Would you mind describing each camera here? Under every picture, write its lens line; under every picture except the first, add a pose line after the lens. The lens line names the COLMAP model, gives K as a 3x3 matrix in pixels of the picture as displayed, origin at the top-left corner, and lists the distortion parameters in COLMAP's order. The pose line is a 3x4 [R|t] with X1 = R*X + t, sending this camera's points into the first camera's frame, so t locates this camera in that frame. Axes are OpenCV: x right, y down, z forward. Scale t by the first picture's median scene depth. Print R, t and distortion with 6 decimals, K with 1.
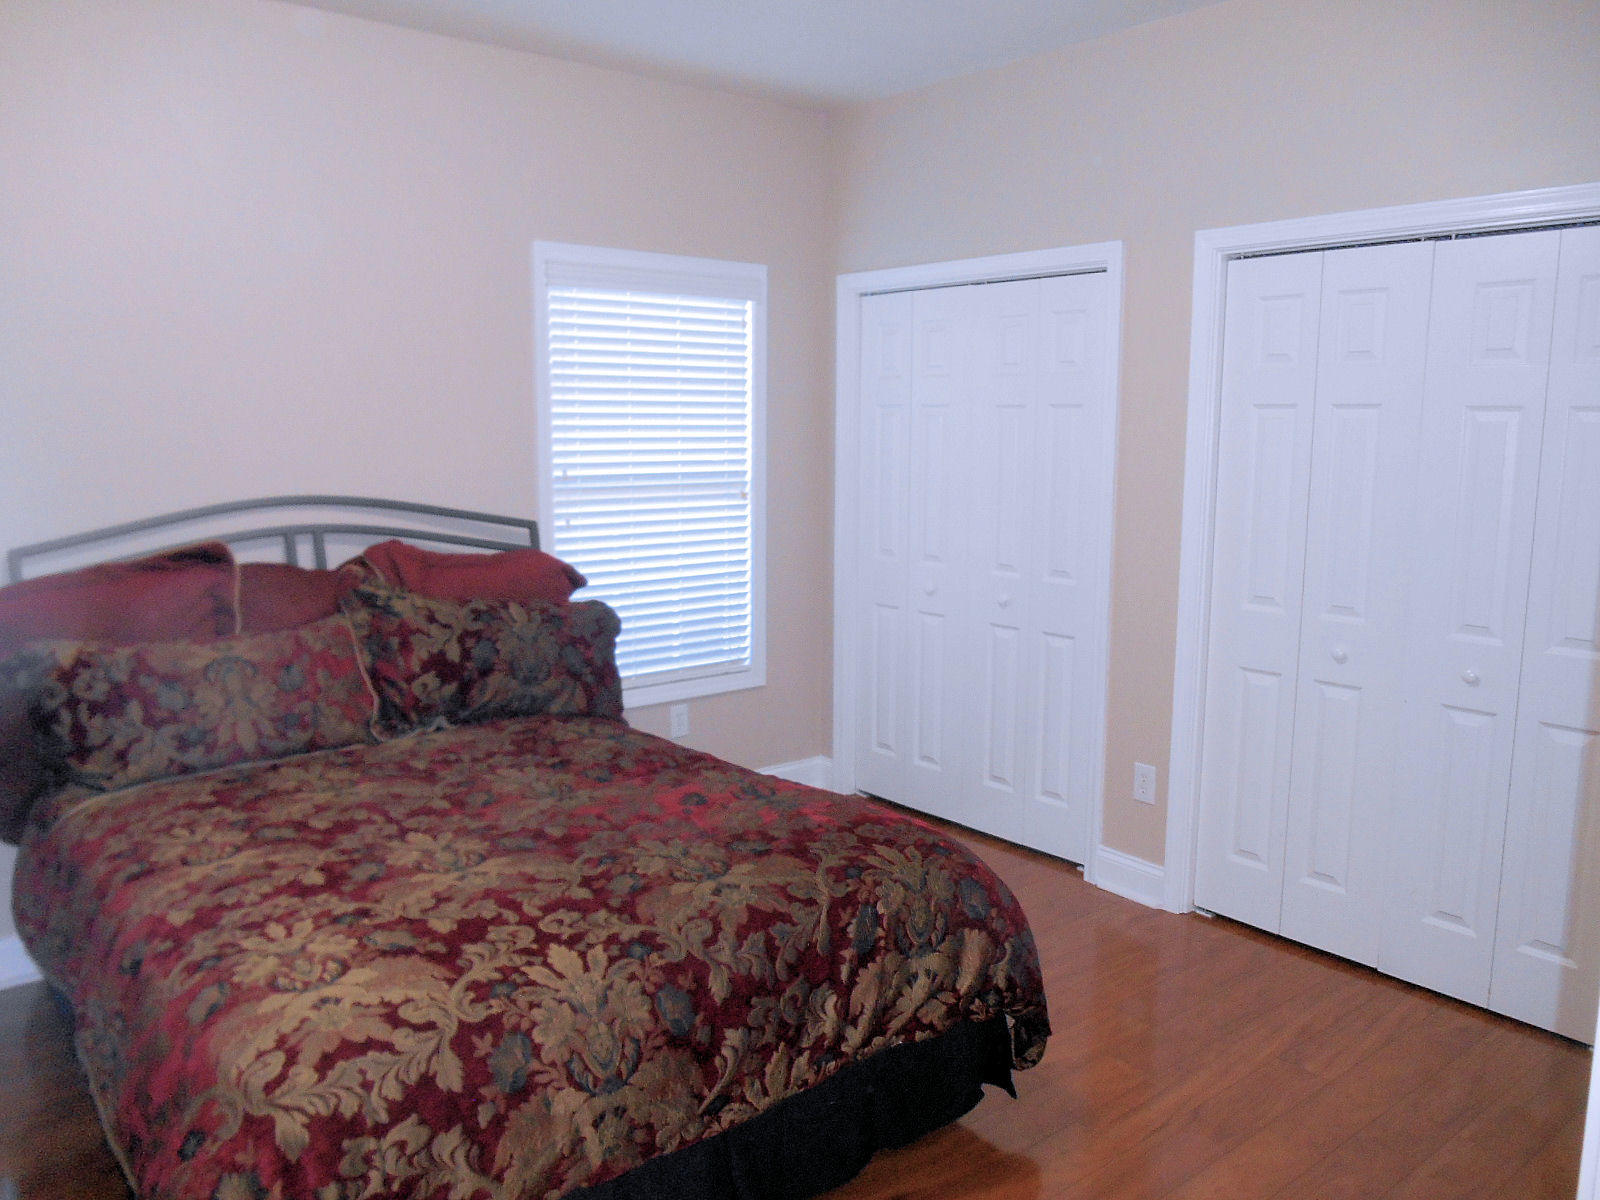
lens RADIAL K [[1217.9, 0, 796.8], [0, 1217.9, 605.6], [0, 0, 1]] dist [-0.002801, -0.019488]
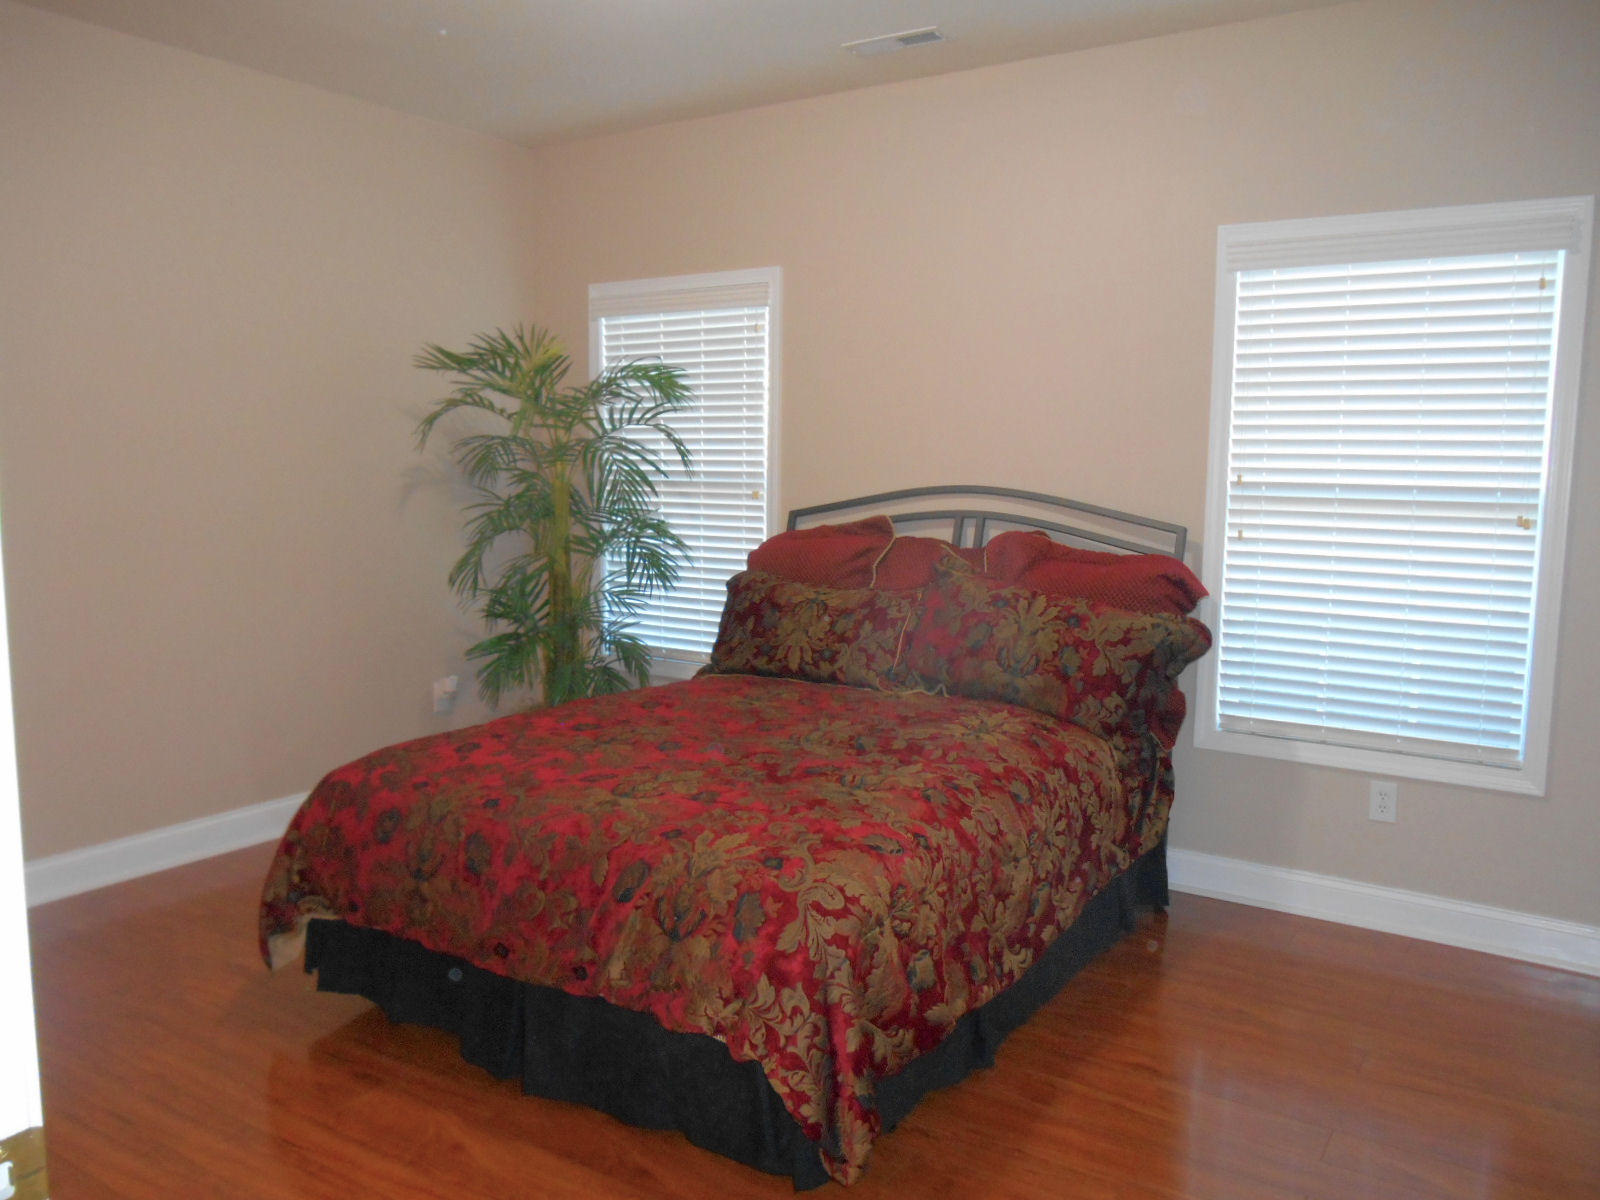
lens RADIAL K [[1217.9, 0, 797.8], [0, 1217.9, 594.5], [0, 0, 1]] dist [-0.002801, -0.019488]
pose [[0.280499, 0.129004, -0.951146, 0.603293], [-0.140762, 0.985742, 0.092185, -0.063487], [0.949477, 0.108028, 0.294658, 0.448831]]
